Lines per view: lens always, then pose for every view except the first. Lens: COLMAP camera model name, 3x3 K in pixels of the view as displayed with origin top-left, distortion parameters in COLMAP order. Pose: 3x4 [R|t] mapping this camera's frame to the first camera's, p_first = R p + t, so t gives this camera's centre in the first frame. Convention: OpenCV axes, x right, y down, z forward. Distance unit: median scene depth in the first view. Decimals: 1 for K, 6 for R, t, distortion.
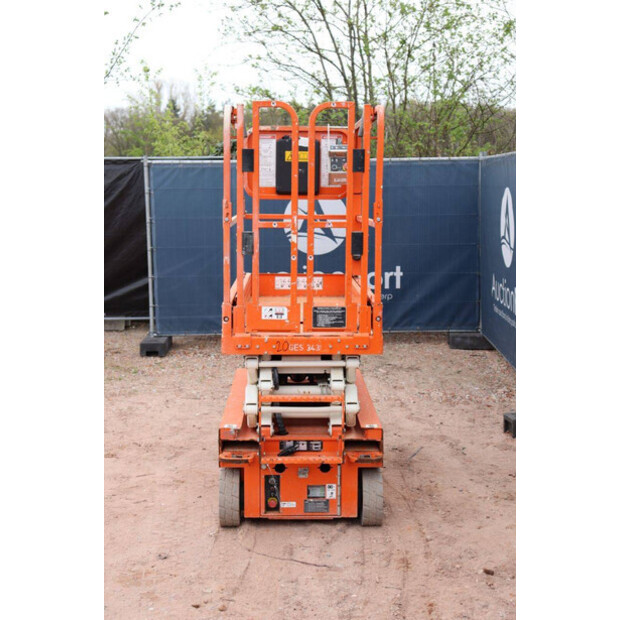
lens RADIAL K [[1009.3, 0, 310.0], [0, 1009.3, 310.0], [0, 0, 1]] dist [0.200282, 0.013669]
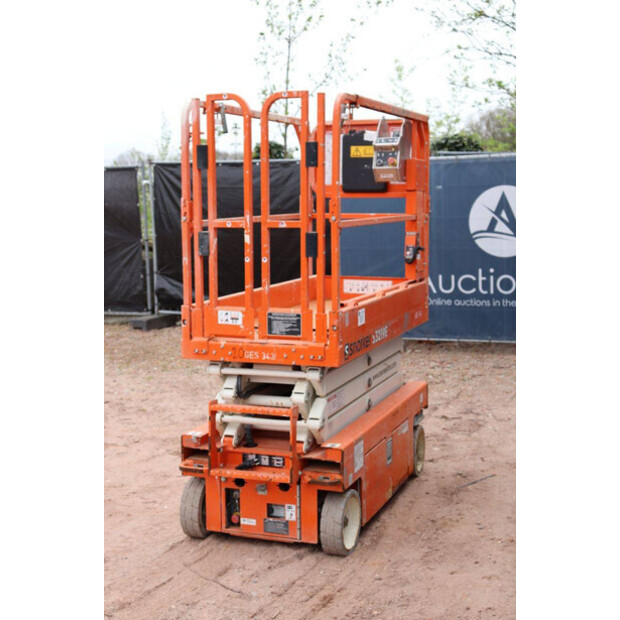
lens RADIAL K [[1009.3, 0, 310.0], [0, 1009.3, 310.0], [0, 0, 1]] dist [0.200282, 0.013669]
pose [[0.928778, 0.033289, -0.369138, 0.373191], [-0.033480, 0.999422, 0.005891, -0.011856], [0.369121, 0.006887, 0.929356, 0.143881]]
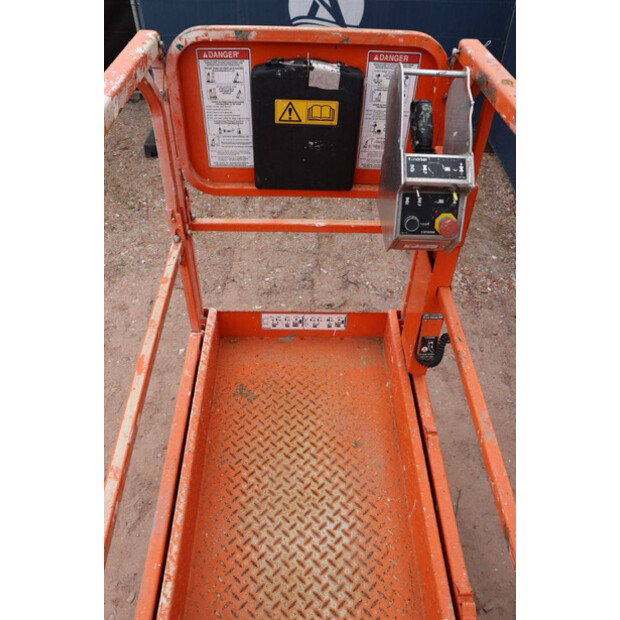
lens RADIAL K [[497.1, 0, 310.0], [0, 497.1, 310.0], [0, 0, 1]] dist [-0.118095, 0.002579]
pose [[0.999760, 0.017895, 0.012641, -0.014941], [-0.021890, 0.791710, 0.610505, -0.262897], [0.000917, -0.610635, 0.791911, 1.024916]]
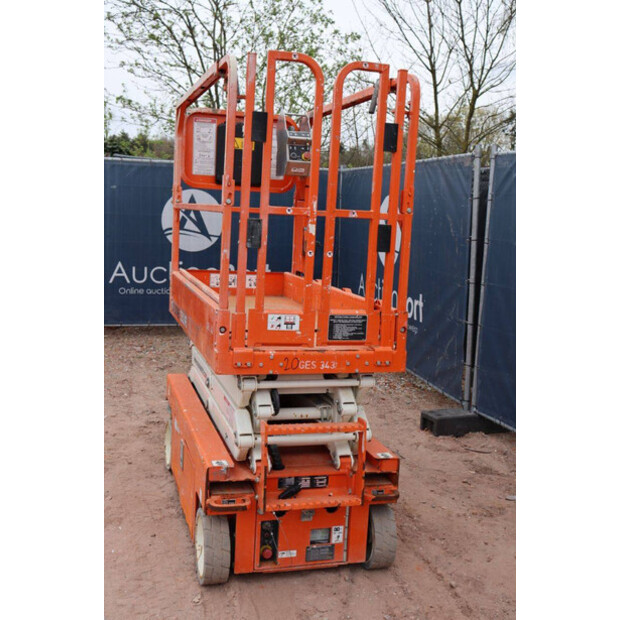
lens RADIAL K [[747.5, 0, 310.0], [0, 747.5, 310.0], [0, 0, 1]] dist [-0.009729, 0.214739]
pose [[0.963691, 0.009845, 0.266837, -0.167453], [-0.014892, 0.999746, 0.016898, -0.016560], [-0.266603, -0.020258, 0.963594, 0.415918]]
